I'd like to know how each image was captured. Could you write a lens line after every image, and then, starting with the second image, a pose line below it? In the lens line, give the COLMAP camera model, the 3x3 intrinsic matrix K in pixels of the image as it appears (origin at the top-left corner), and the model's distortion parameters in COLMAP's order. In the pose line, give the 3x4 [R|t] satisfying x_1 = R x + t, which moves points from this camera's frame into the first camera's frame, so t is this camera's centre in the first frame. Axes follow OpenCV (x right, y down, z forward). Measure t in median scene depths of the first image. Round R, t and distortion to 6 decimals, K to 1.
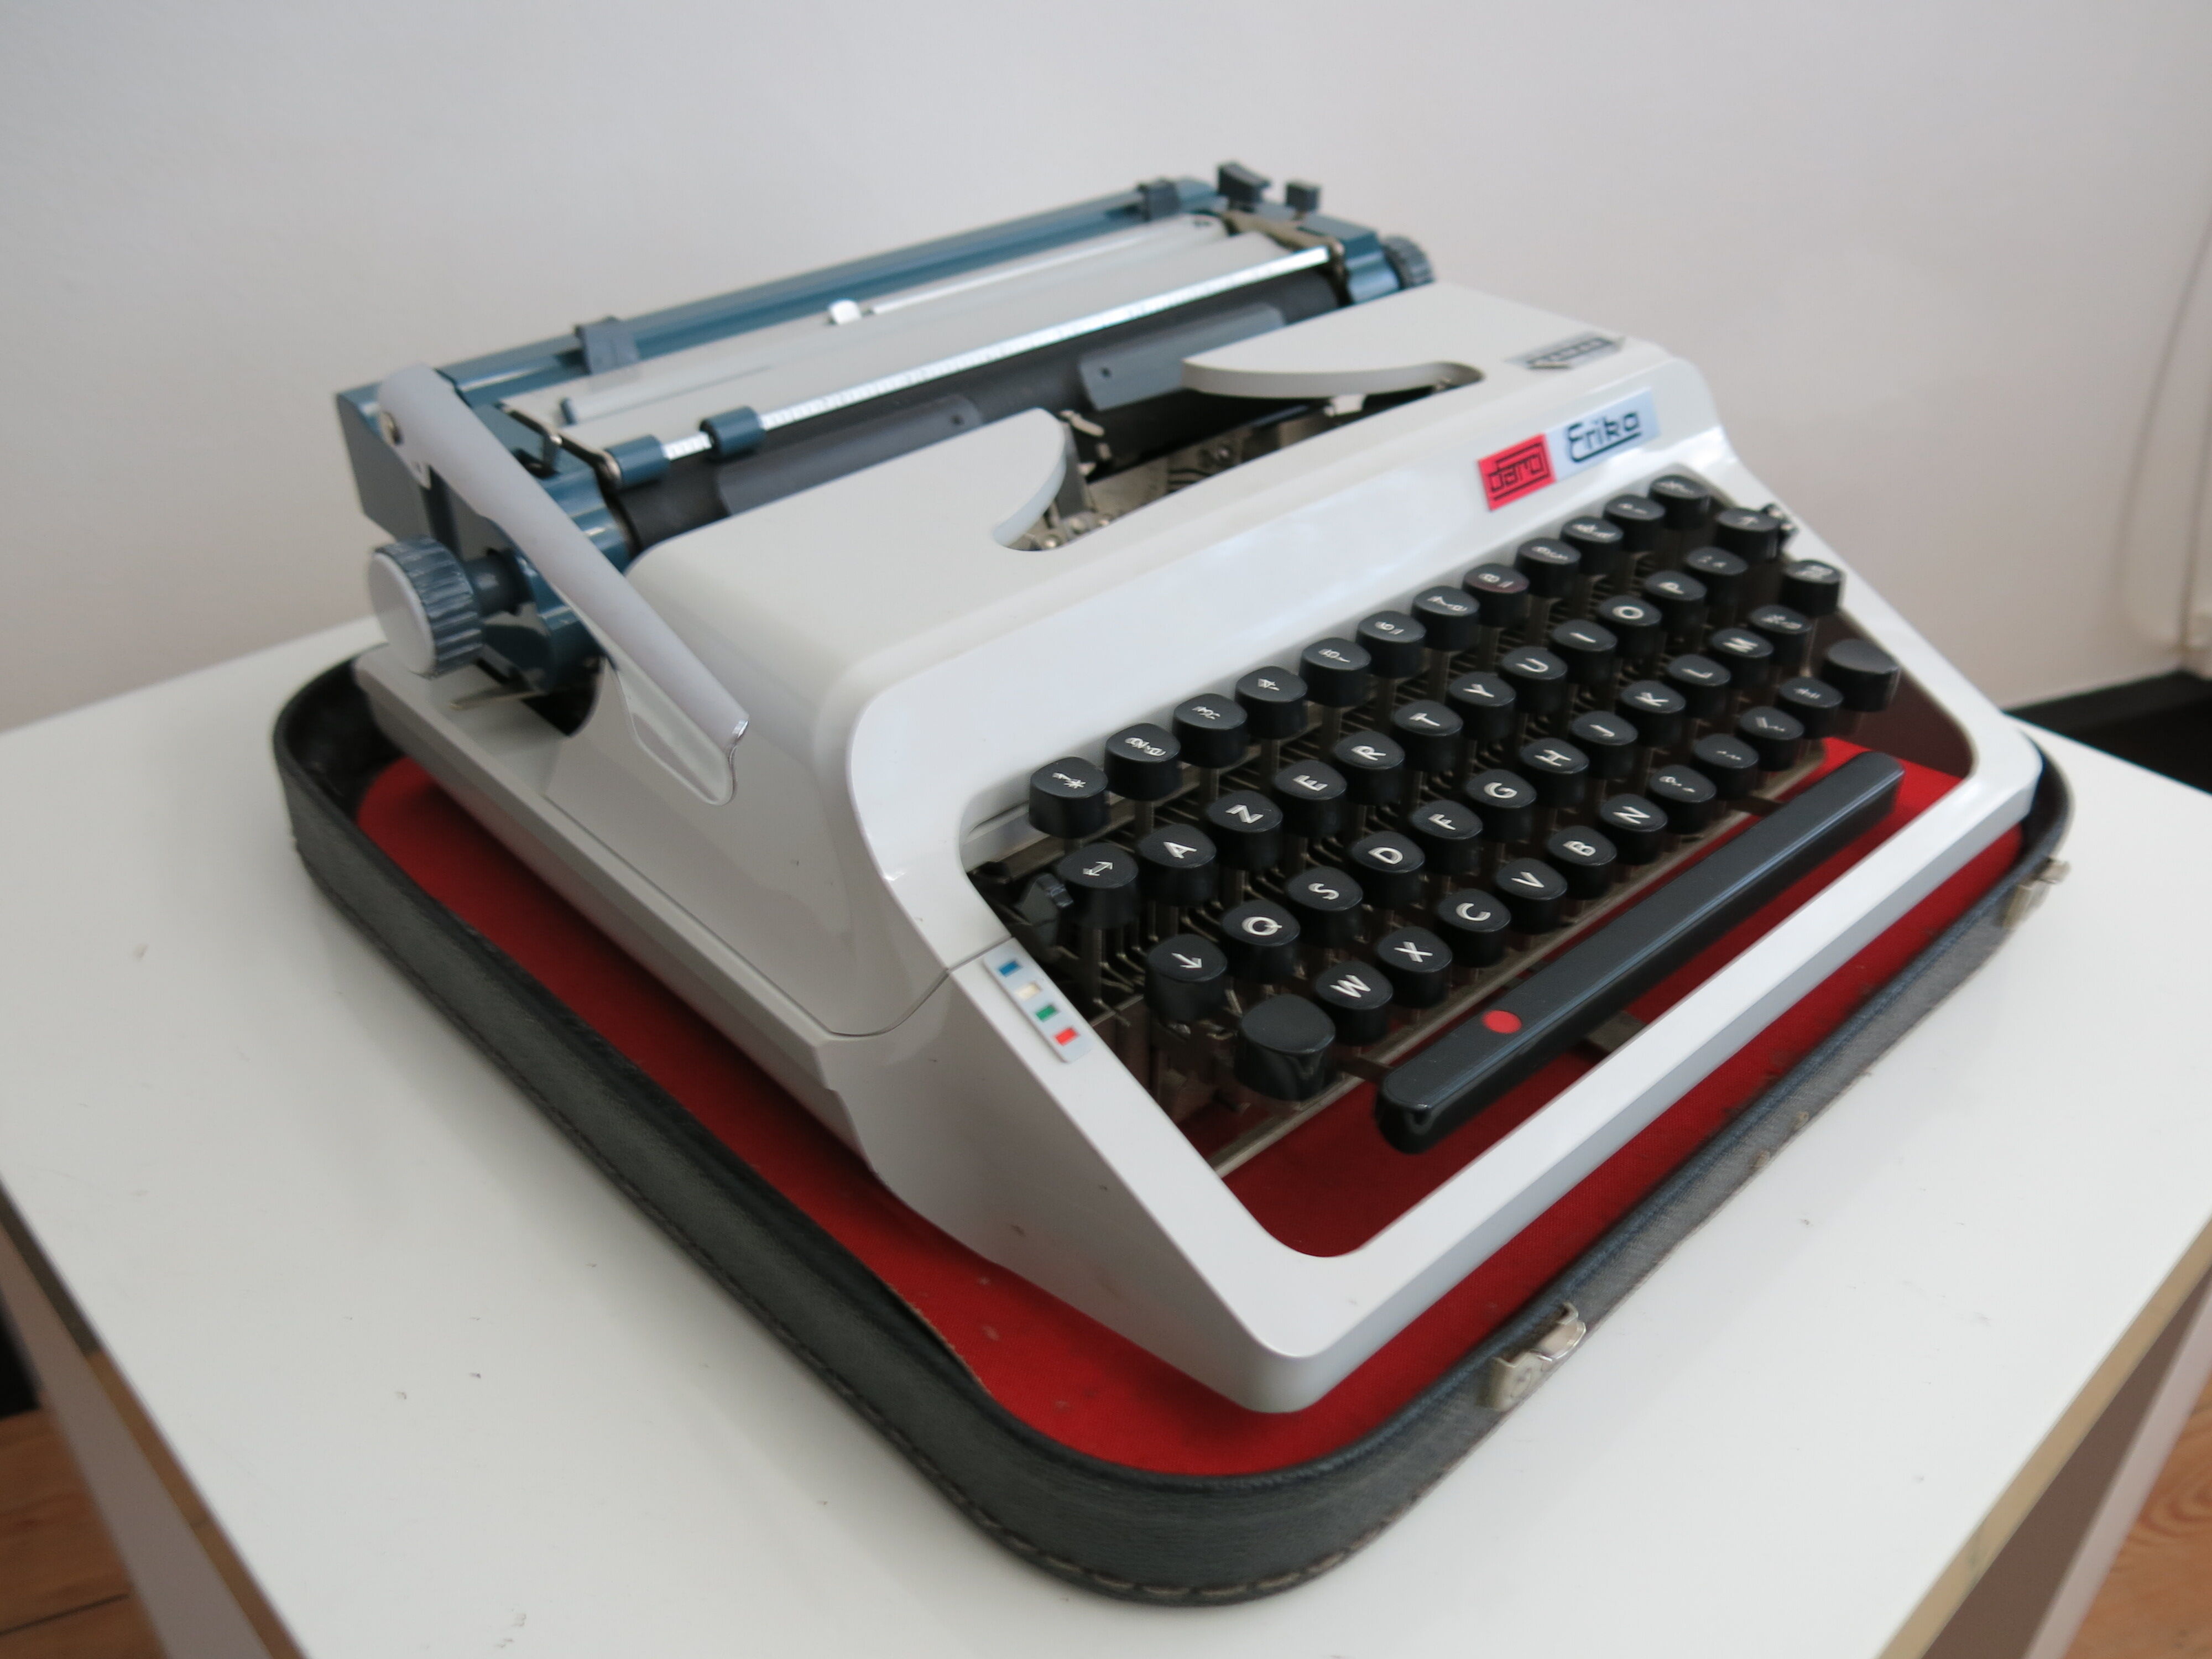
lens RADIAL K [[1858.0, 0, 1110.9], [0, 1858.0, 835.0], [0, 0, 1]] dist [-0.028640, 0.001481]
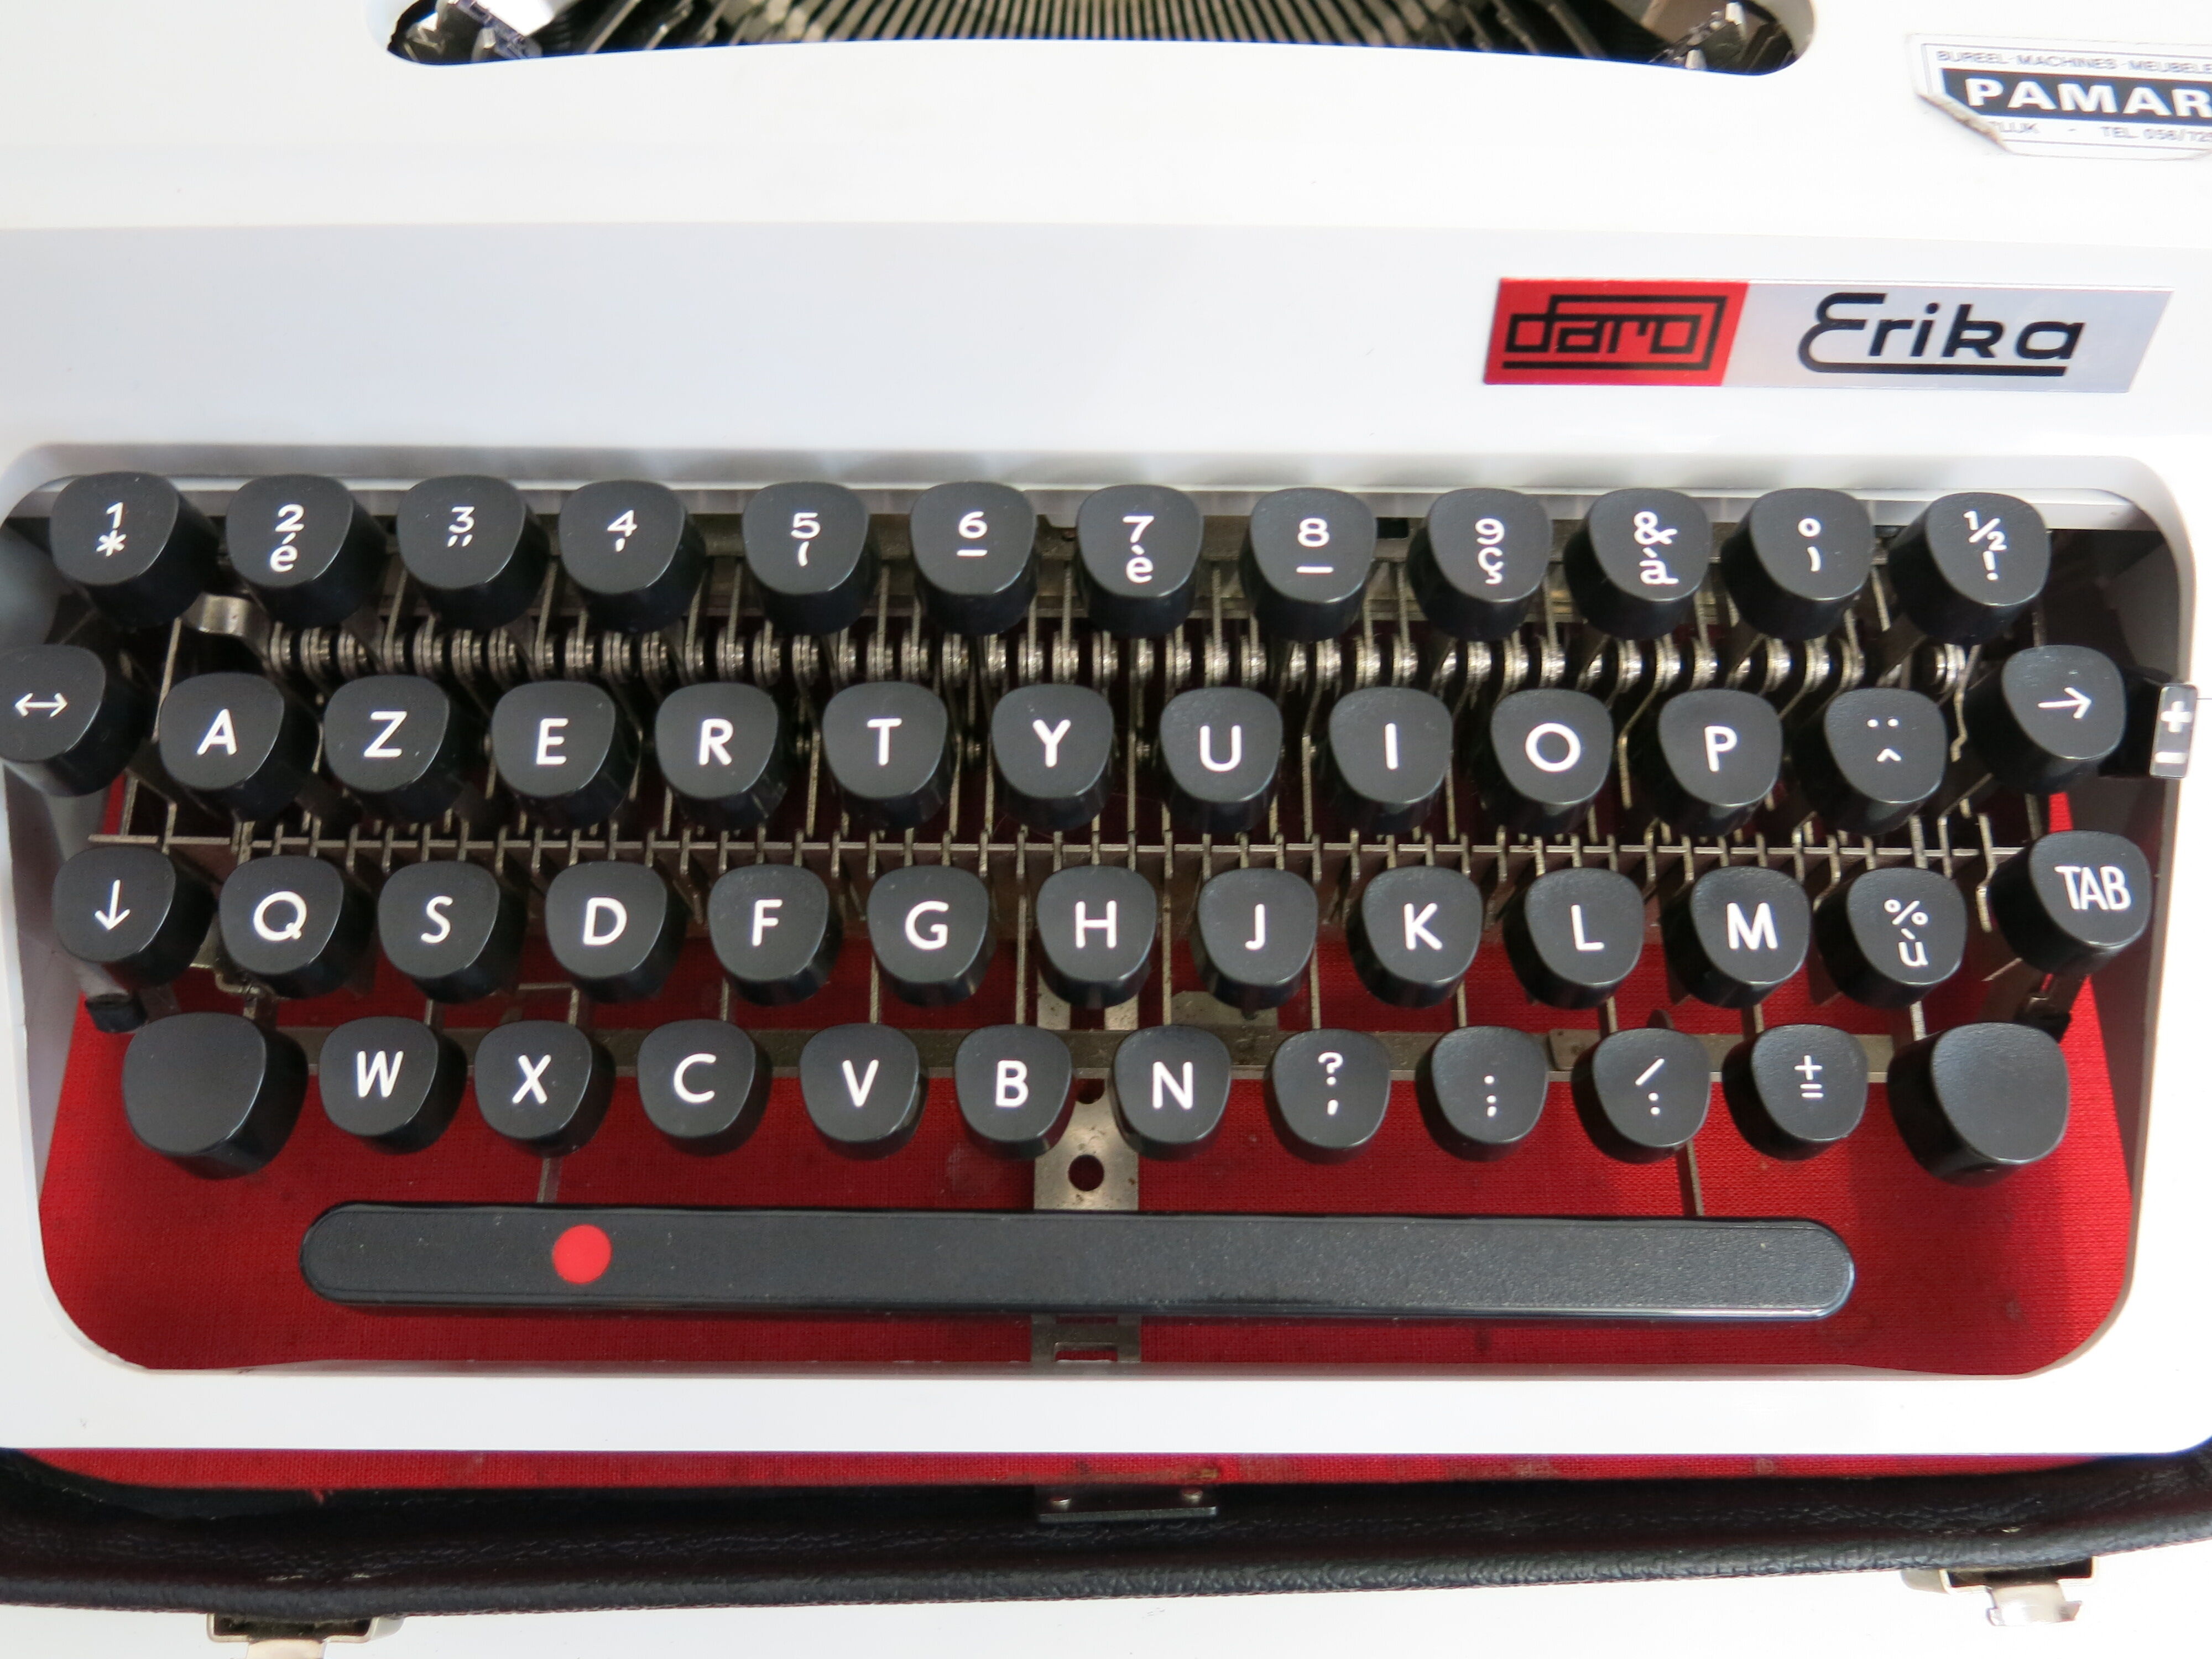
lens RADIAL K [[1858.0, 0, 1110.9], [0, 1858.0, 835.0], [0, 0, 1]] dist [-0.028640, 0.001481]
pose [[0.734162, 0.640992, -0.223912, 0.296691], [-0.387671, 0.666471, 0.636810, -0.339426], [0.557421, -0.380717, 0.737792, 0.540679]]
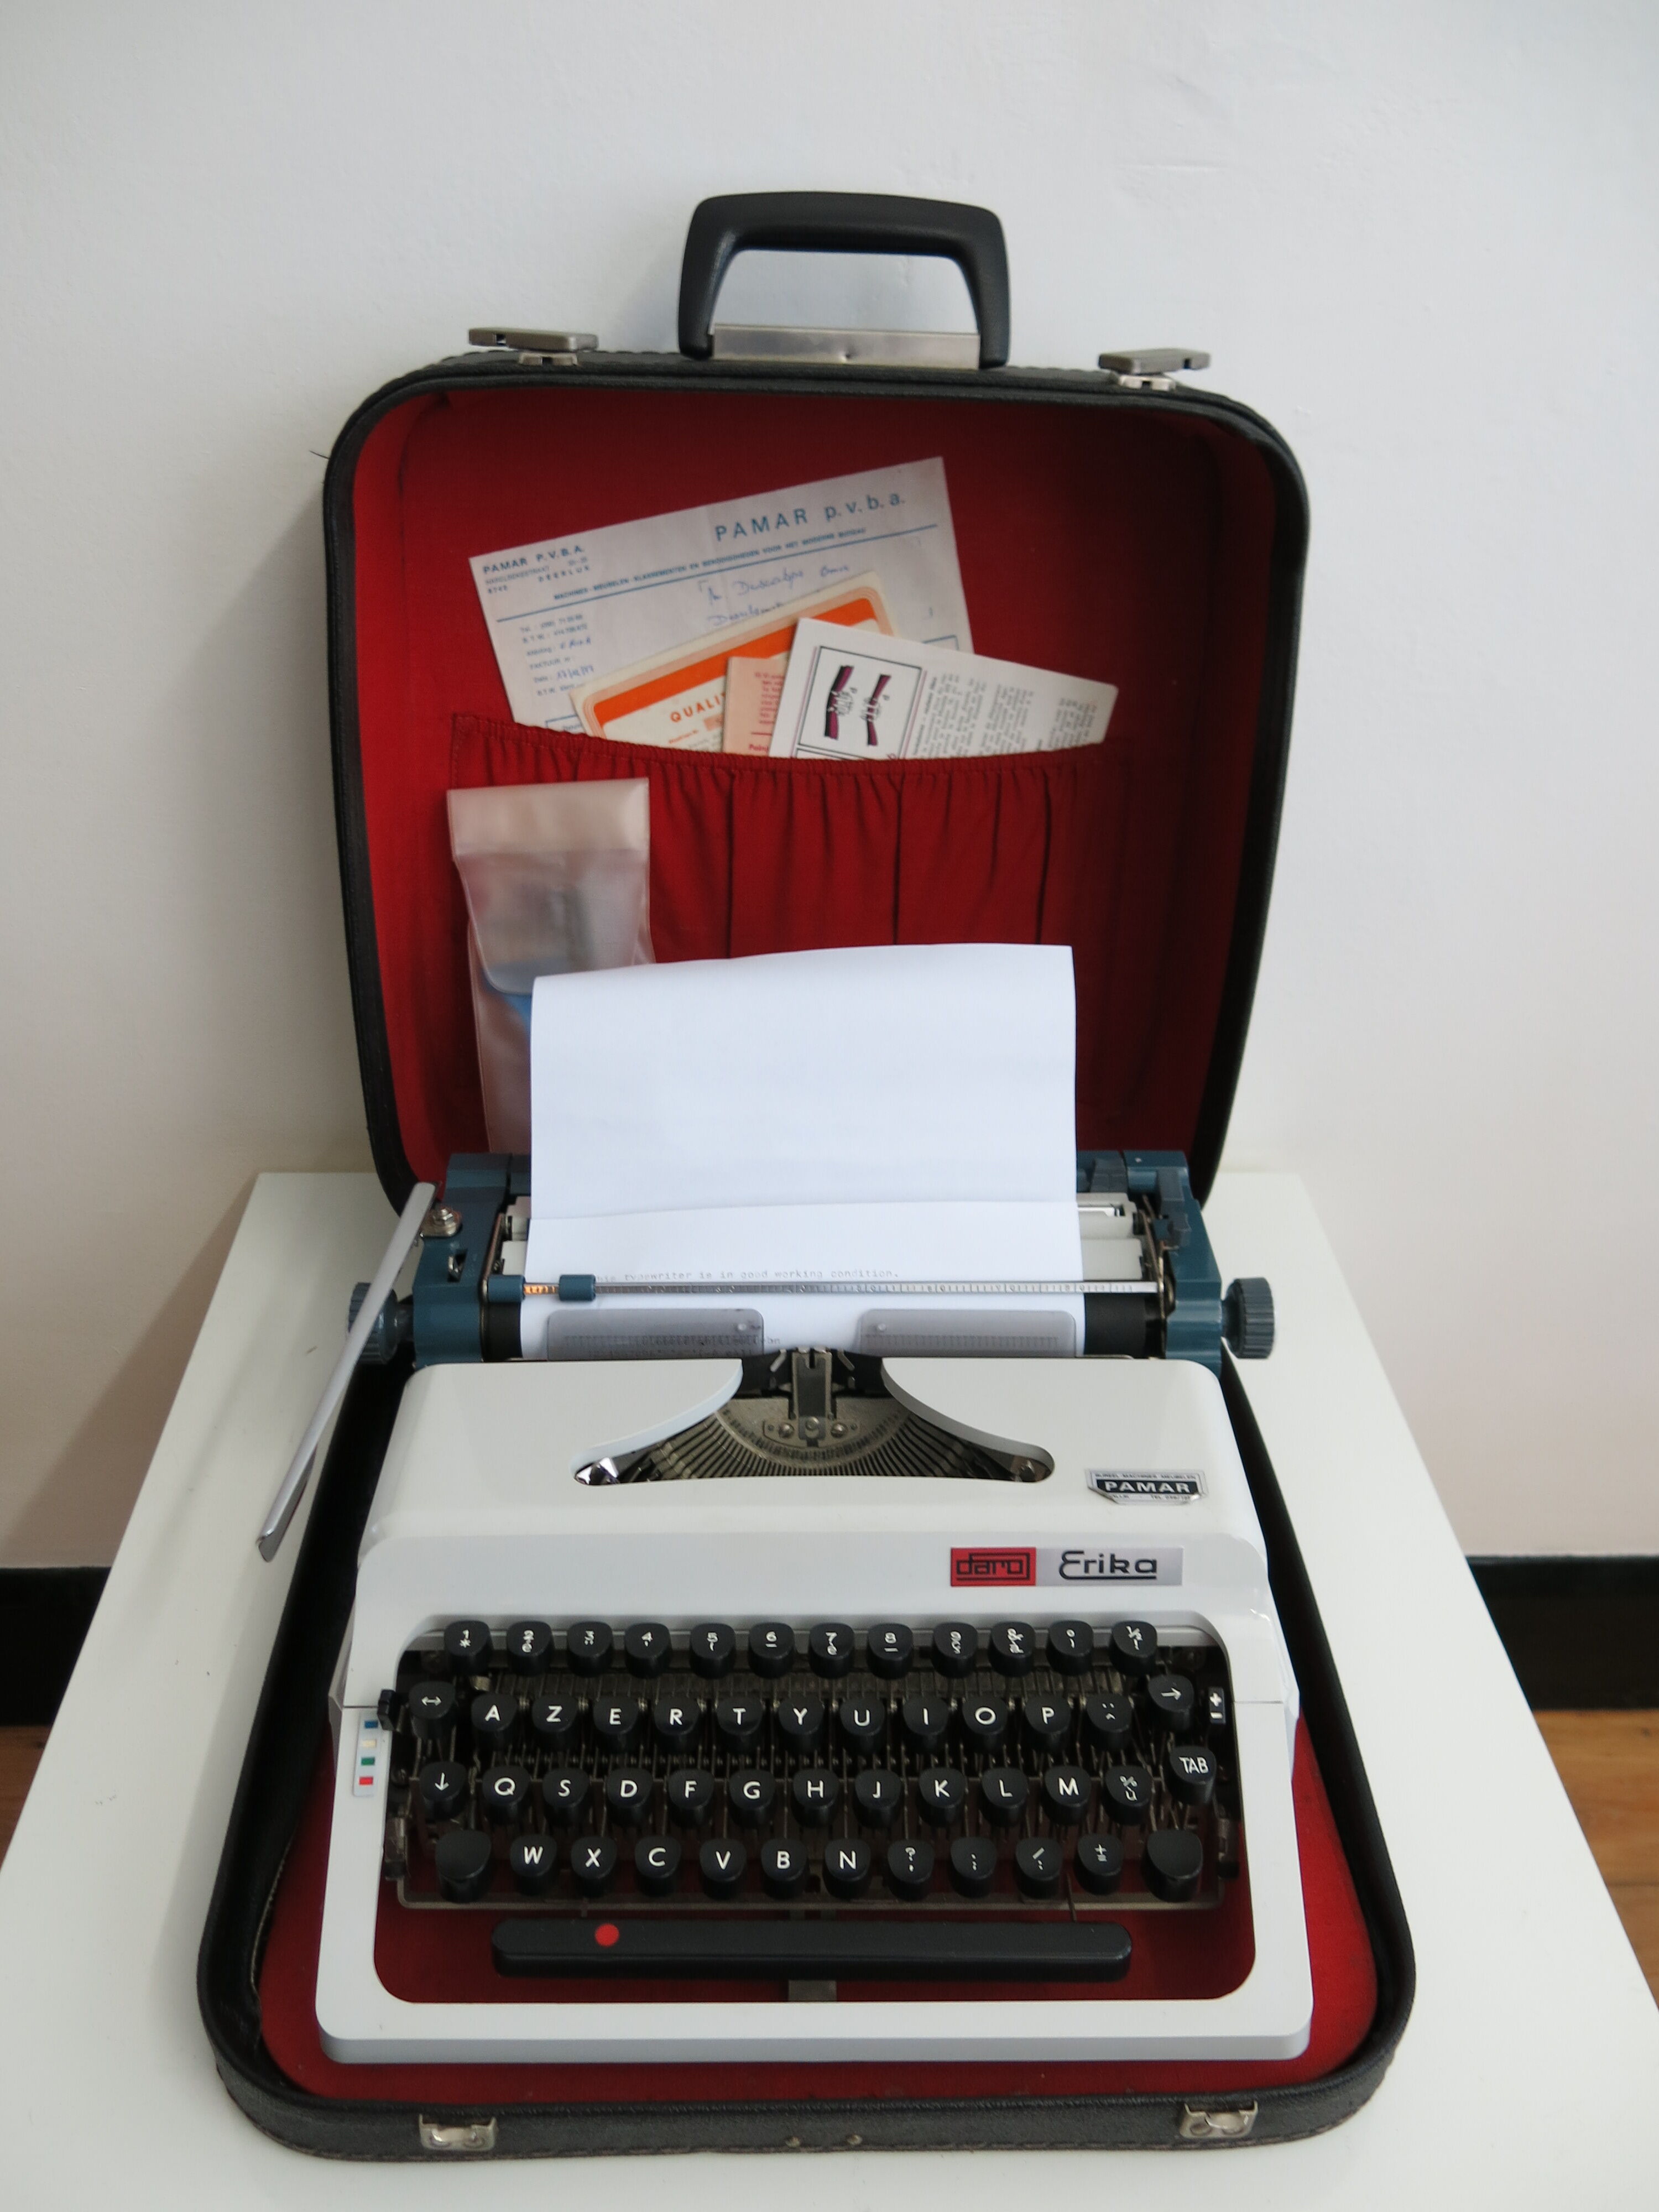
lens RADIAL K [[1826.0, 0, 808.1], [0, 1826.0, 1096.1], [0, 0, 1]] dist [-0.030895, -0.003985]
pose [[0.735455, 0.359817, -0.574141, 0.706679], [-0.375107, 0.921867, 0.097239, -0.551502], [0.564270, 0.143850, 0.812961, -0.140030]]
